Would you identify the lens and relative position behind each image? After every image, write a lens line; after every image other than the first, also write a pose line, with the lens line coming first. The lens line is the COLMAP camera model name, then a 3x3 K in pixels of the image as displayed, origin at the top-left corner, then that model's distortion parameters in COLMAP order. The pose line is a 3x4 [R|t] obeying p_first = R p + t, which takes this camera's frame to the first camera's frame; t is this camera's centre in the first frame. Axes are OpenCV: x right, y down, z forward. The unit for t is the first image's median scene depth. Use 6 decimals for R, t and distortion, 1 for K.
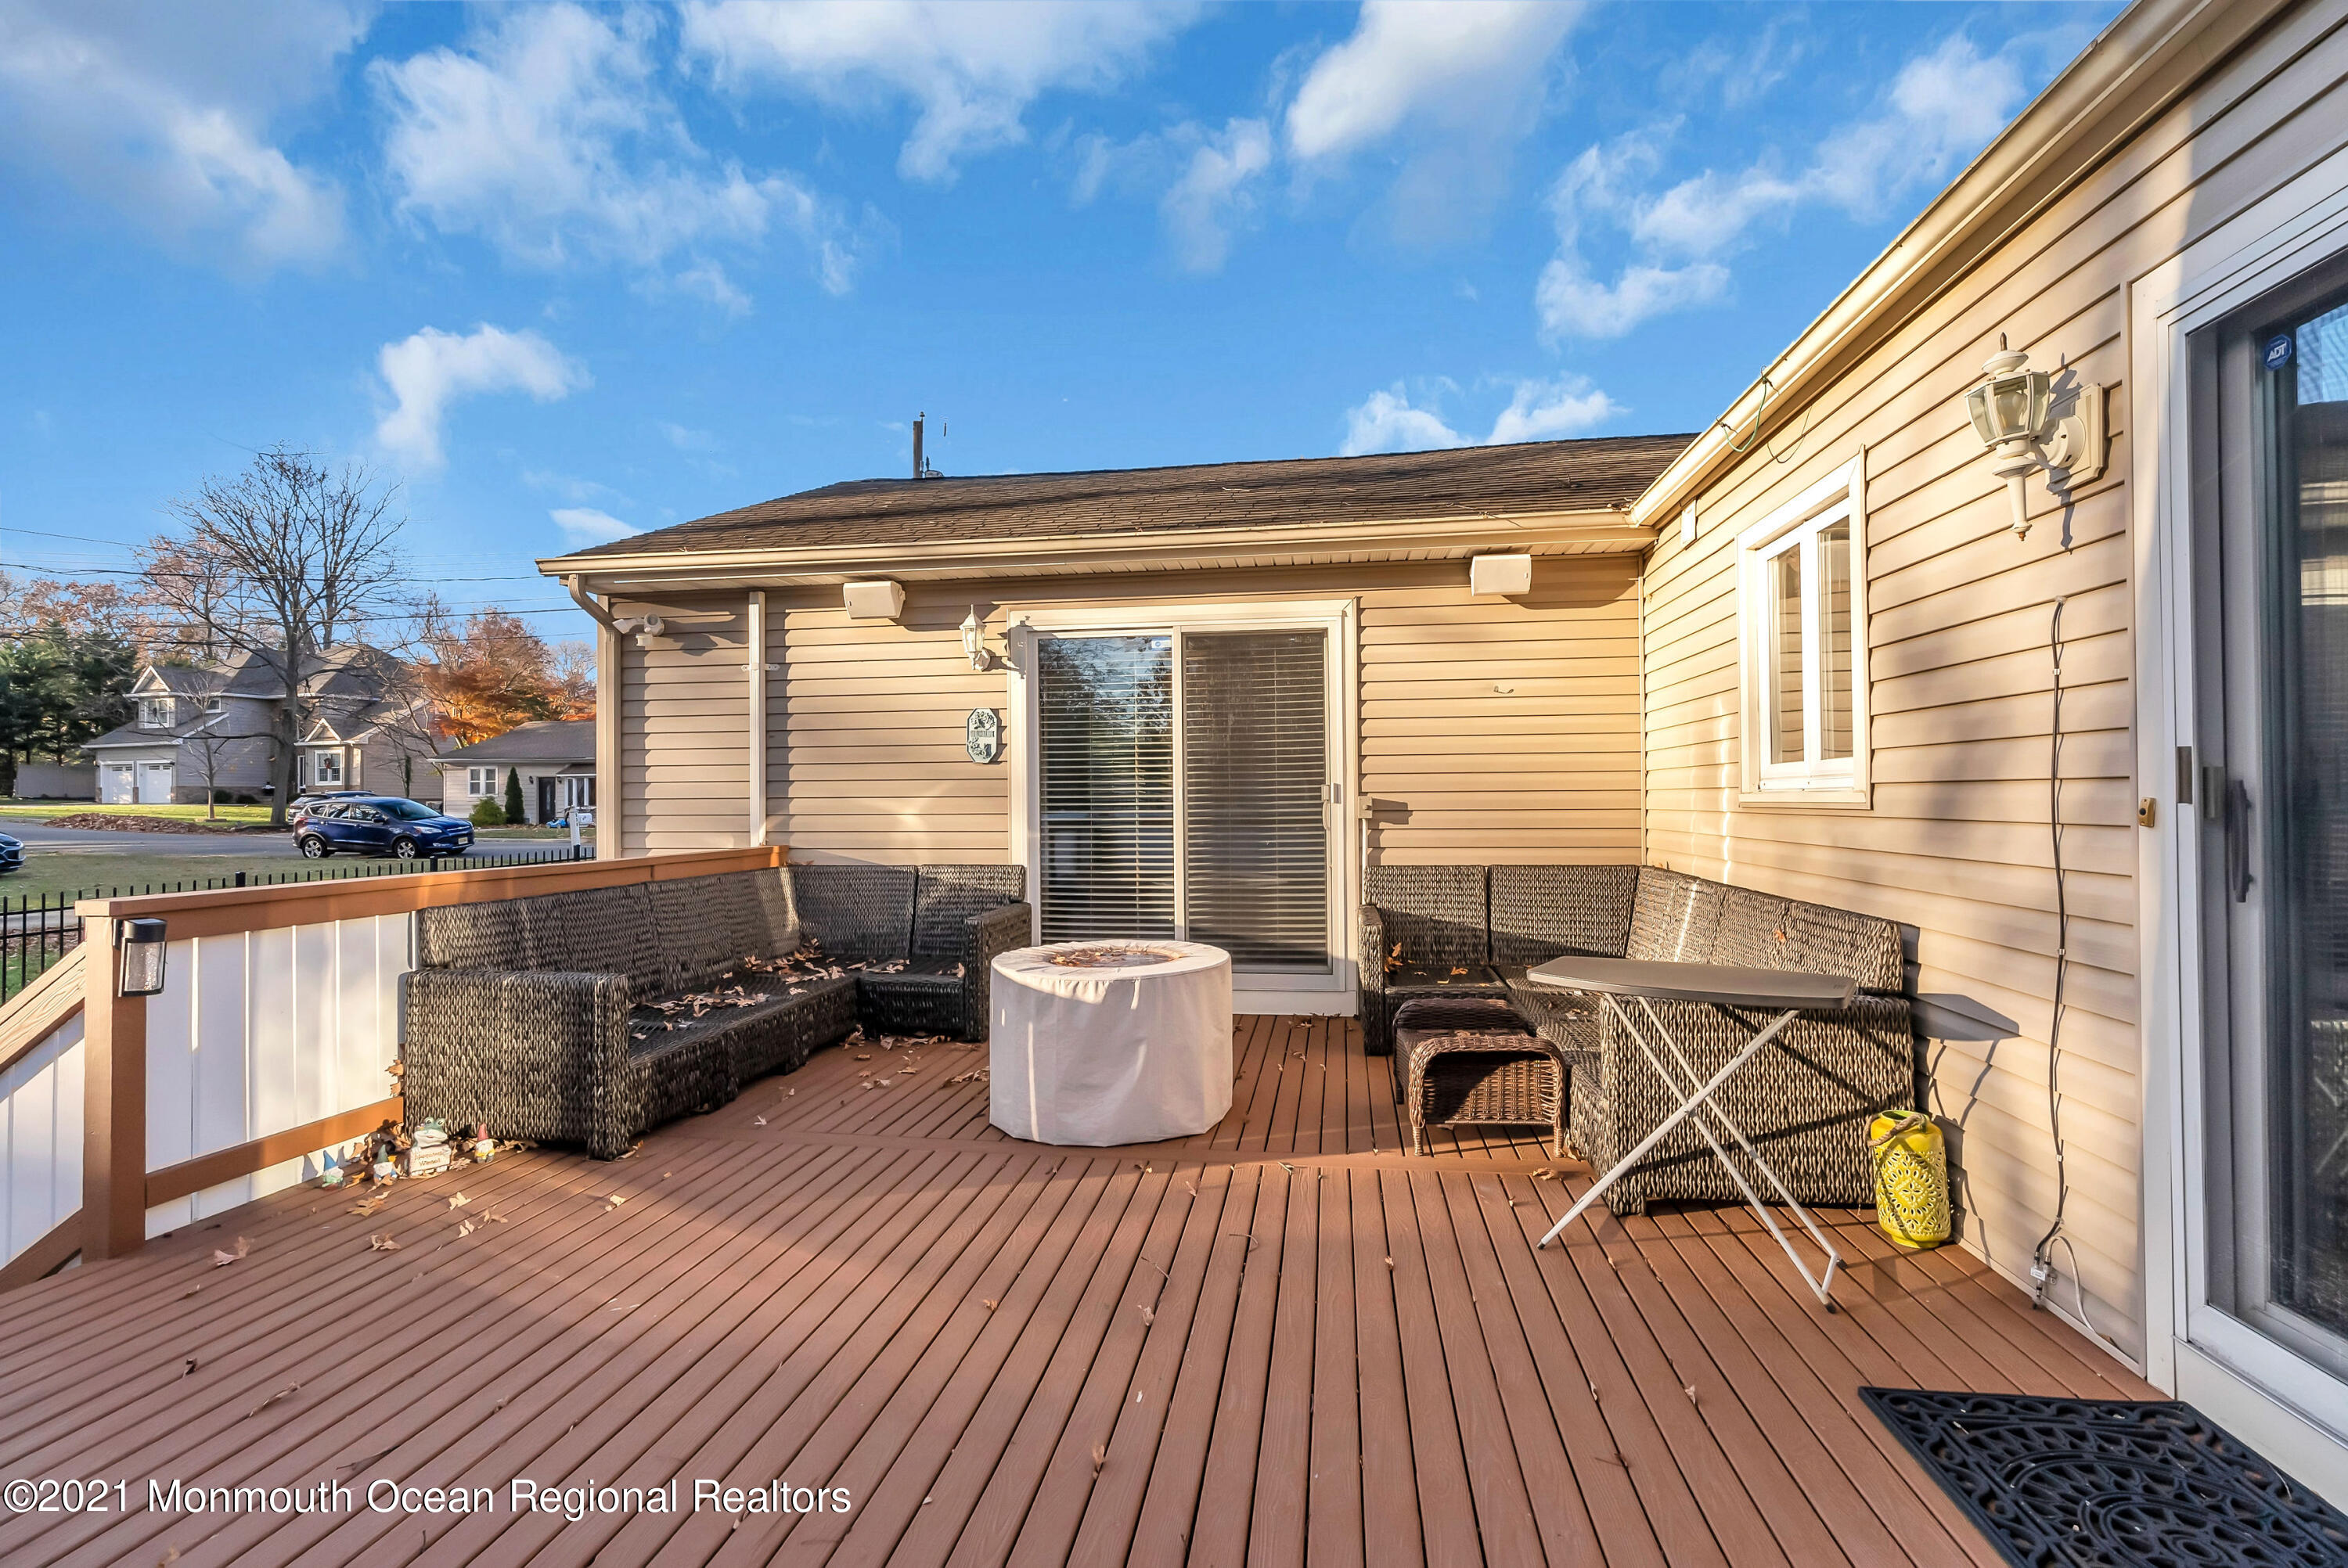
lens RADIAL K [[1054.8, 0, 1181.4], [0, 1054.8, 784.5], [0, 0, 1]] dist [-0.005354, 0.001612]
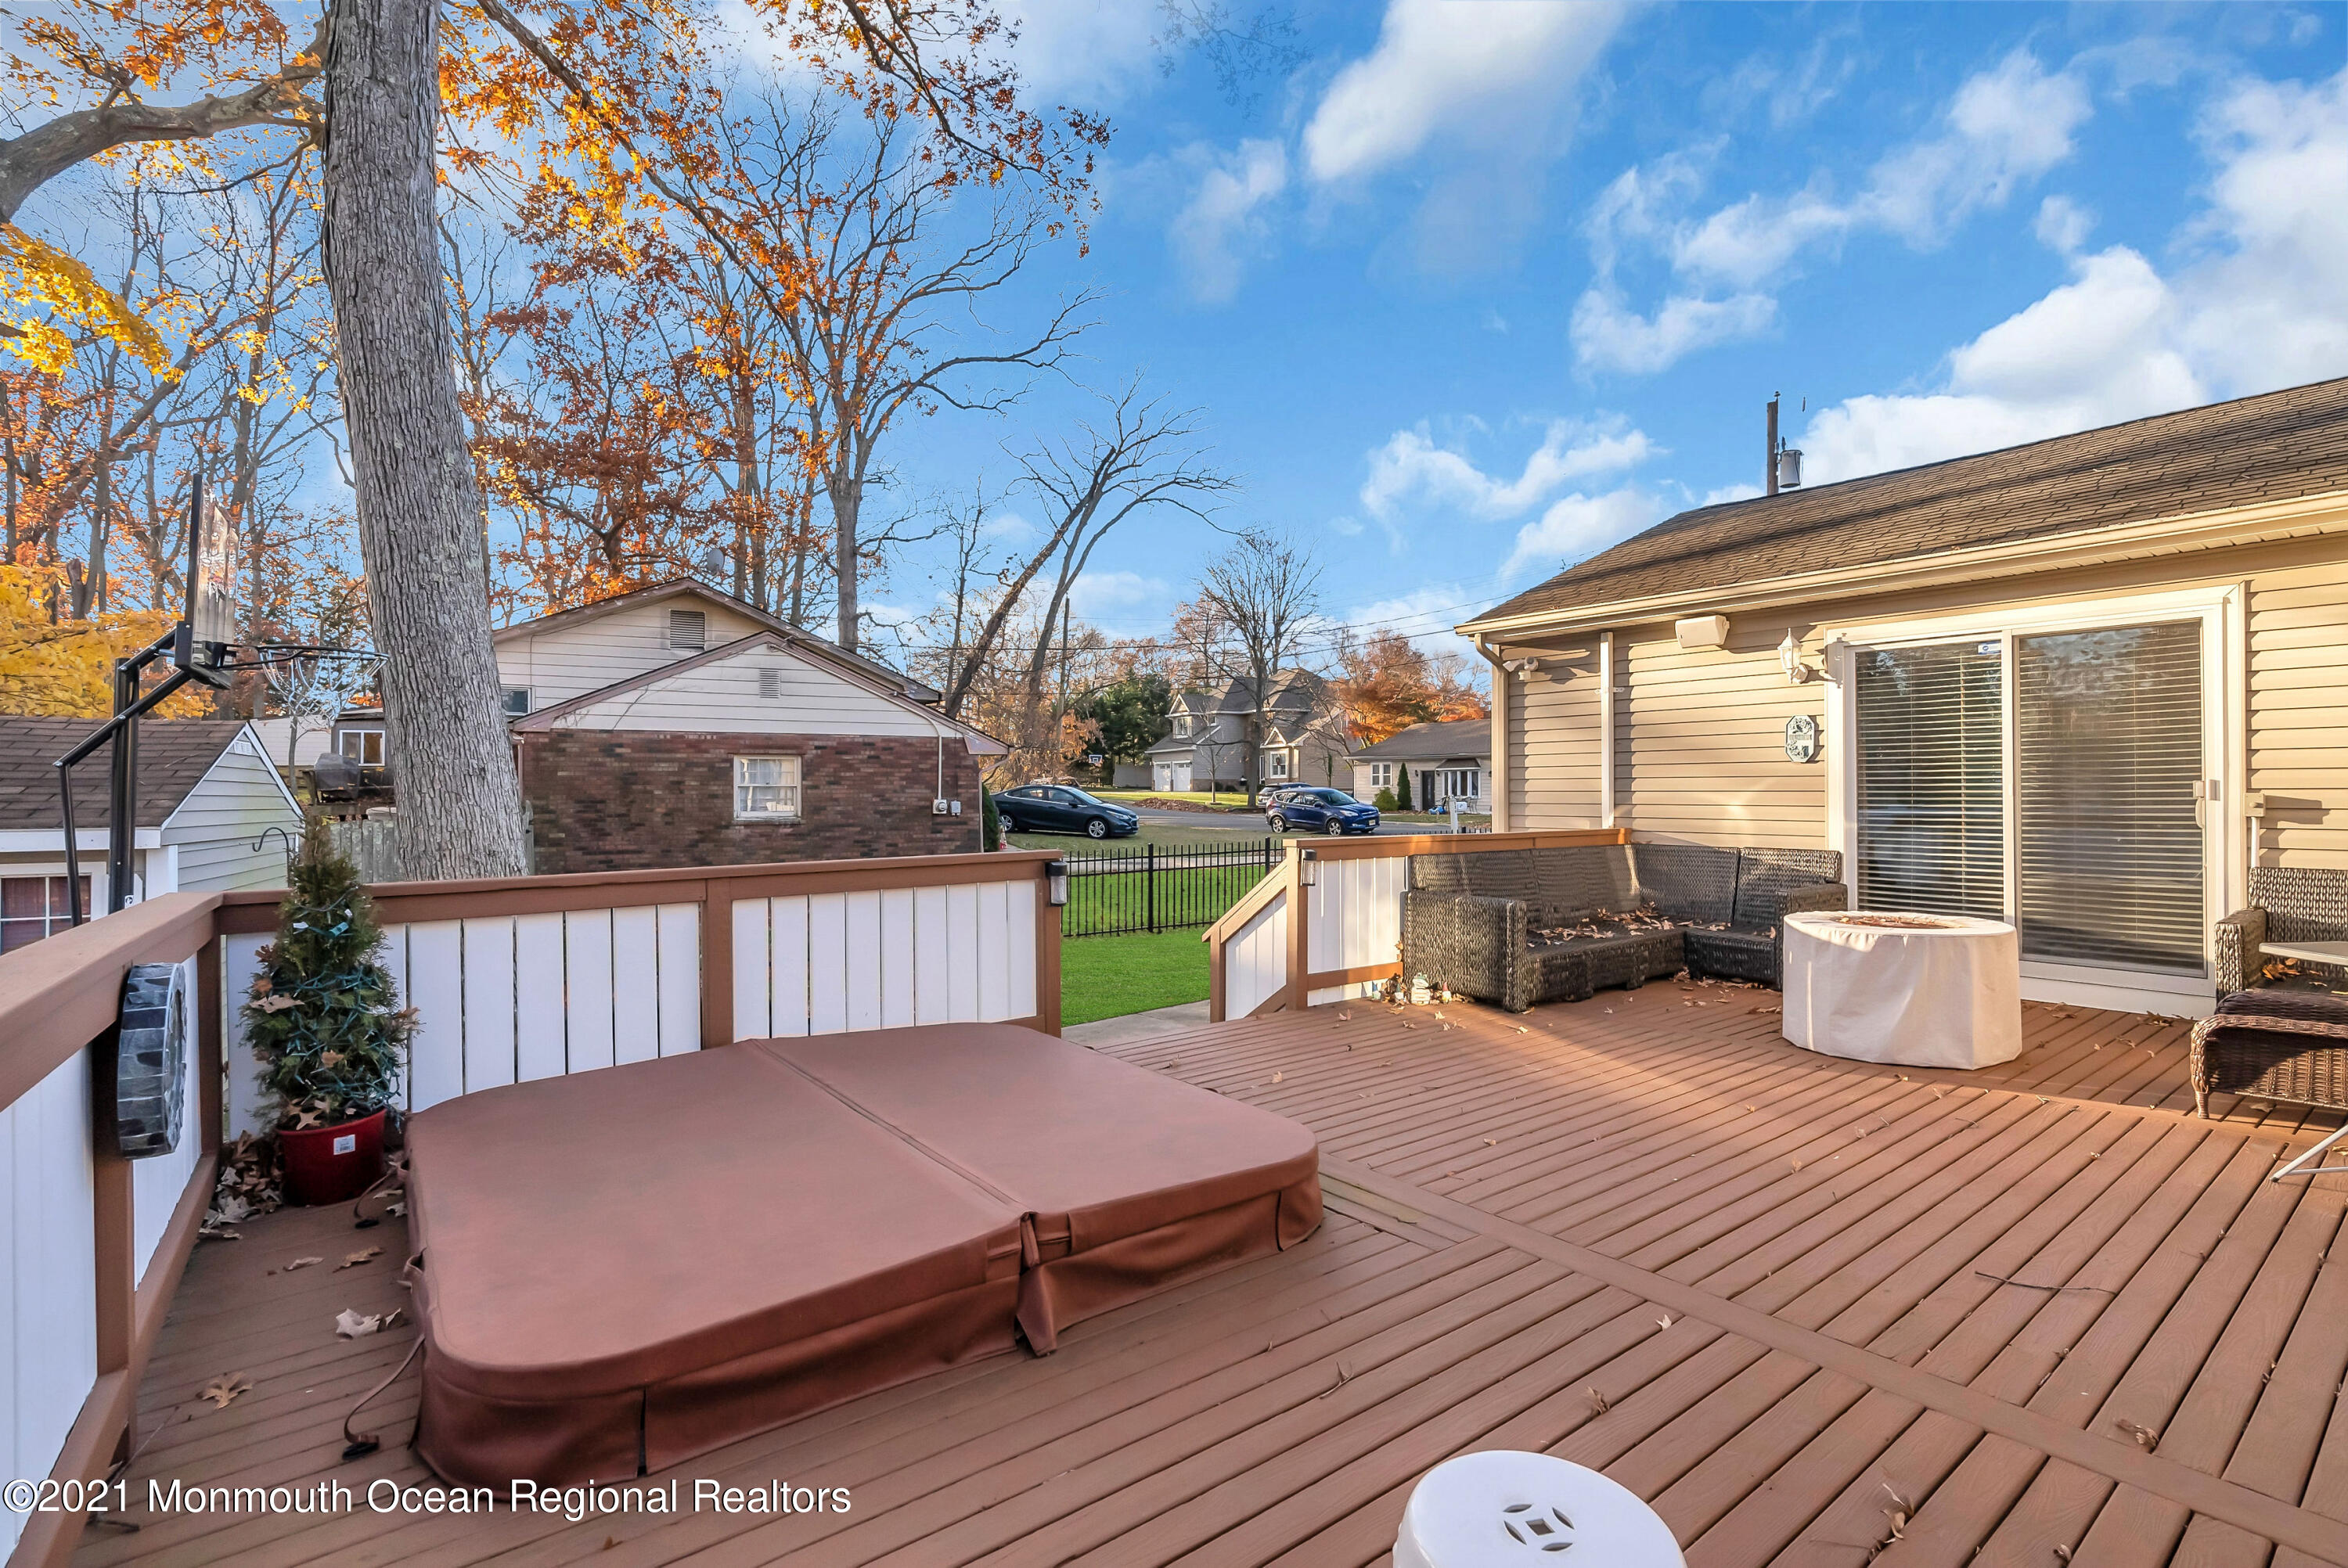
lens RADIAL K [[1054.8, 0, 1176.1], [0, 1054.8, 786.4], [0, 0, 1]] dist [-0.005354, 0.001612]
pose [[0.716490, 0.002231, -0.697594, 0.130487], [0.004958, 0.999953, 0.008290, -0.006904], [0.697580, -0.009398, 0.716445, -0.319123]]
